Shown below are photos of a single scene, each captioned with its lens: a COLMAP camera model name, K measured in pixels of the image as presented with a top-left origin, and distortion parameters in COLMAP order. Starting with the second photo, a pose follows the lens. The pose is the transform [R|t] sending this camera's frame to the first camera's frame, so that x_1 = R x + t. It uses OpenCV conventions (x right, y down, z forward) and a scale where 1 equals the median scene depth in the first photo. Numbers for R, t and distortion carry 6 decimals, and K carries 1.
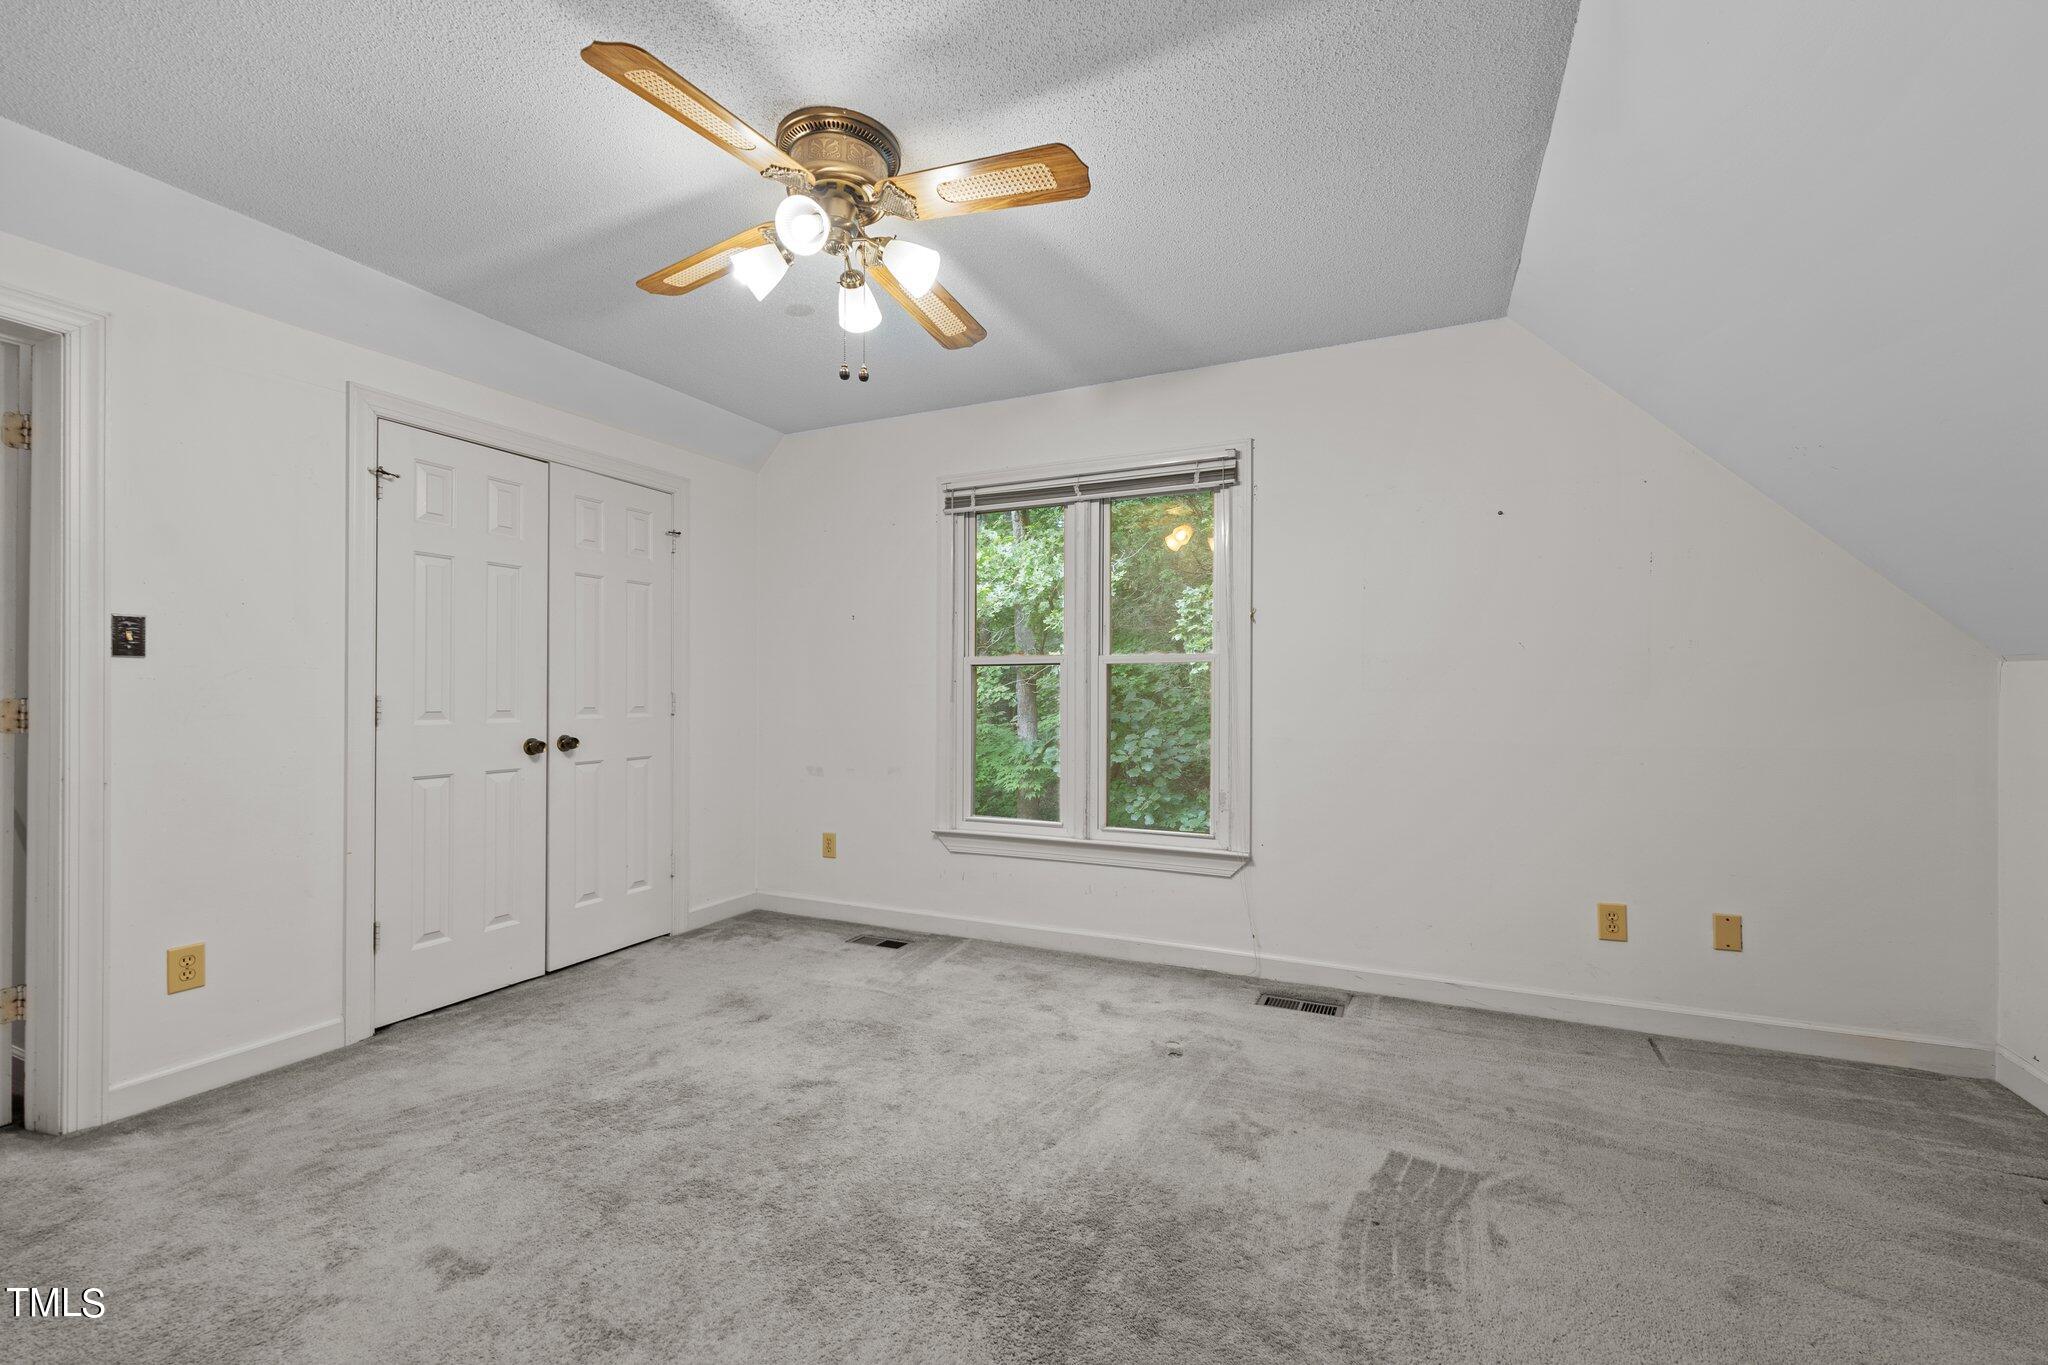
lens RADIAL K [[847.0, 0, 1041.8], [0, 847.0, 691.2], [0, 0, 1]] dist [0.001785, -0.000535]
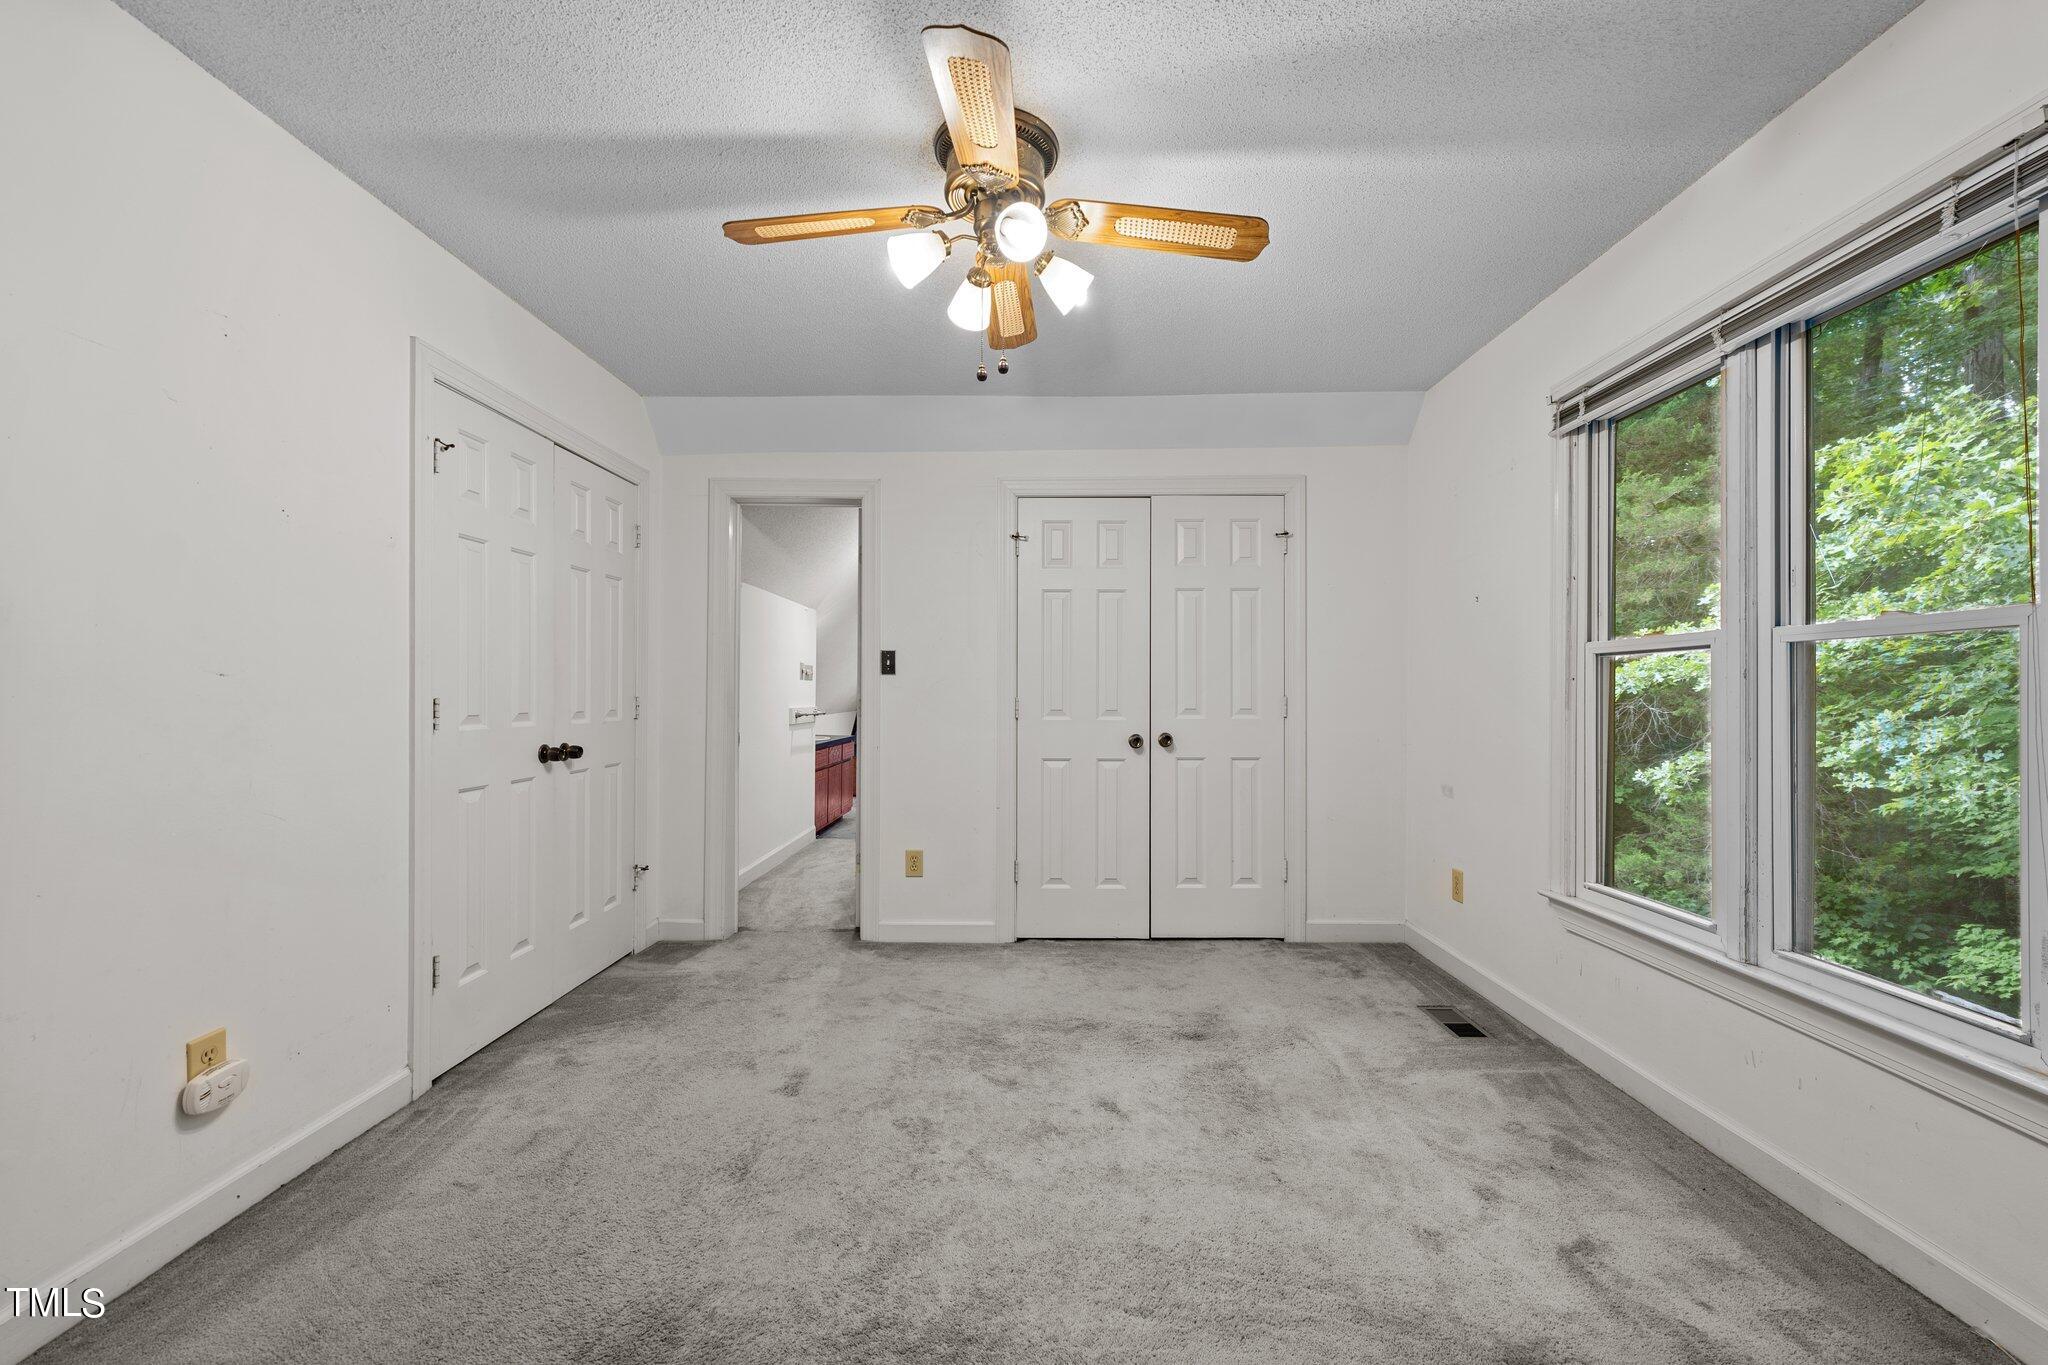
lens RADIAL K [[847.0, 0, 1034.6], [0, 847.0, 683.6], [0, 0, 1]] dist [0.001785, -0.000535]
pose [[0.397561, -0.011328, -0.917506, 0.412401], [0.001641, 0.999931, -0.011634, -0.001123], [0.917574, 0.003120, 0.397553, 0.392347]]
